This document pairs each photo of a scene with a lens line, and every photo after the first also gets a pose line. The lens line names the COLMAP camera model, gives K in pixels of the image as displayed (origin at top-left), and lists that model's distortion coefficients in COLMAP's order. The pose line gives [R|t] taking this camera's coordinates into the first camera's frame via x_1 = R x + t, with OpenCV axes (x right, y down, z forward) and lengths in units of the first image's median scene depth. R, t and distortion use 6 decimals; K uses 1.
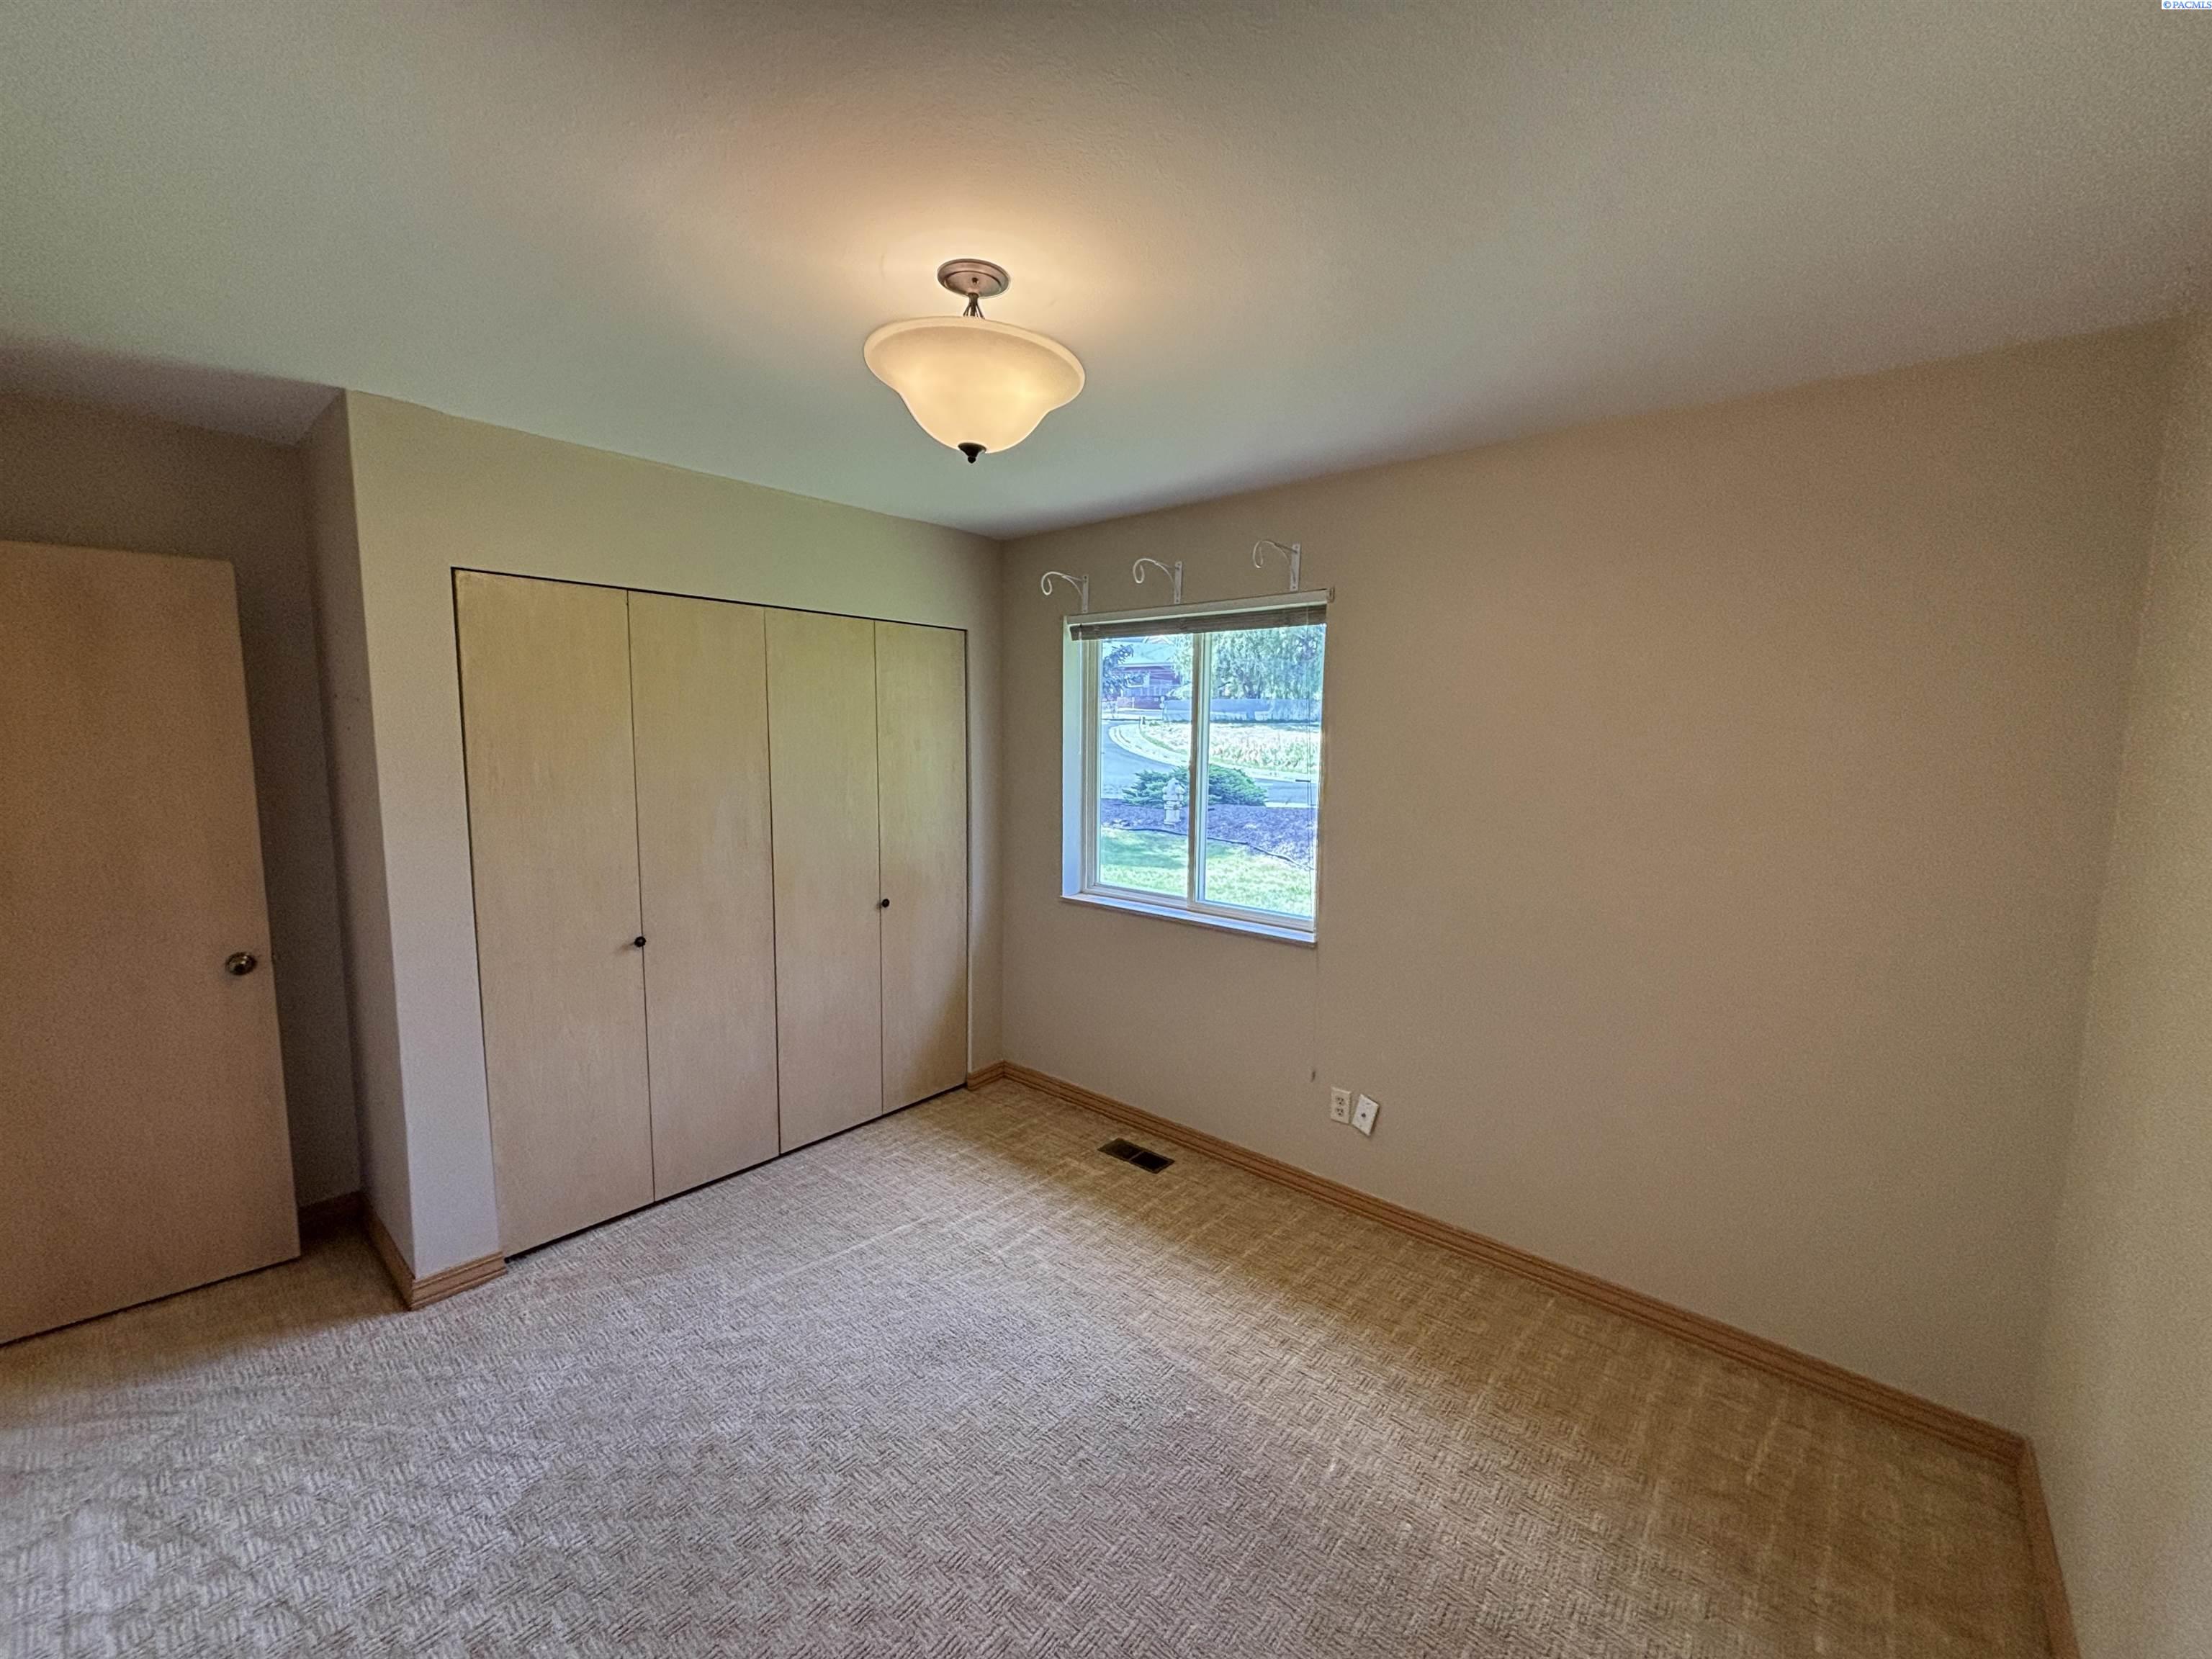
lens RADIAL K [[888.3, 0, 1096.1], [0, 888.3, 822.4], [0, 0, 1]] dist [0.019240, -0.008636]
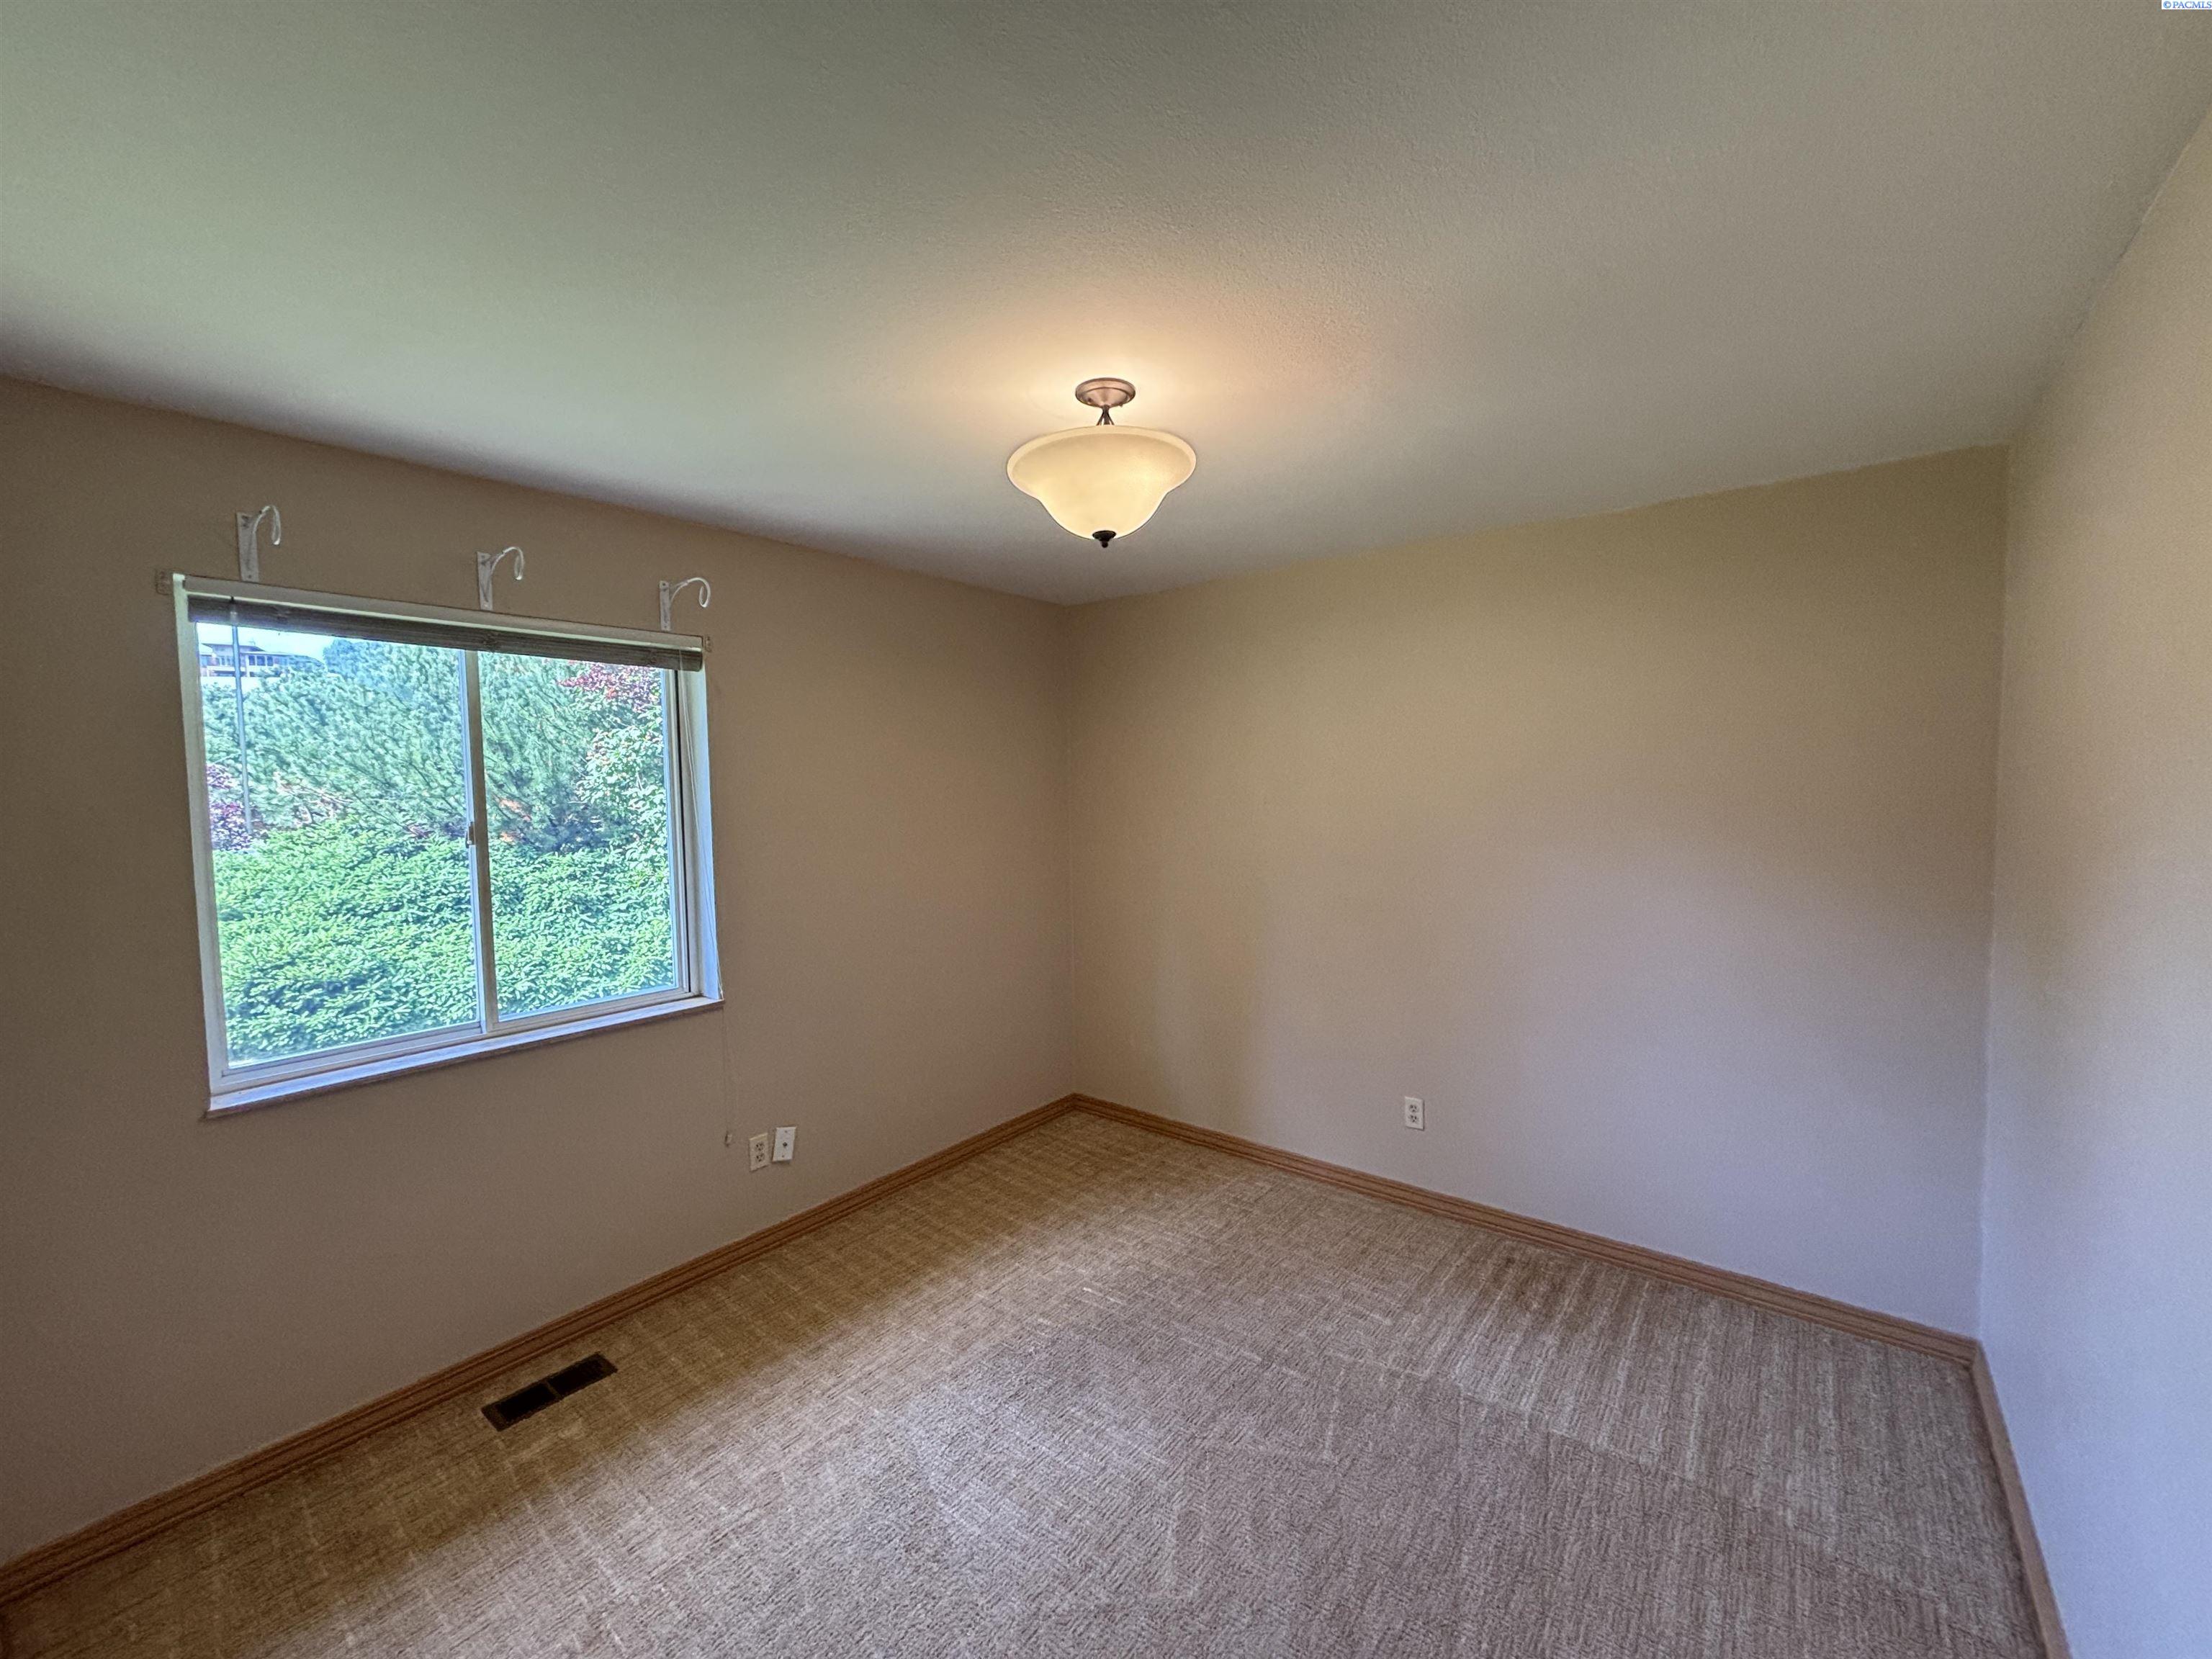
lens RADIAL K [[894.4, 0, 1106.0], [0, 894.4, 829.5], [0, 0, 1]] dist [0.016355, -0.000017]
pose [[-0.042700, -0.068299, 0.996751, -0.707565], [0.115685, 0.990612, 0.072834, -0.069404], [-0.992368, 0.118419, -0.034398, 0.583669]]
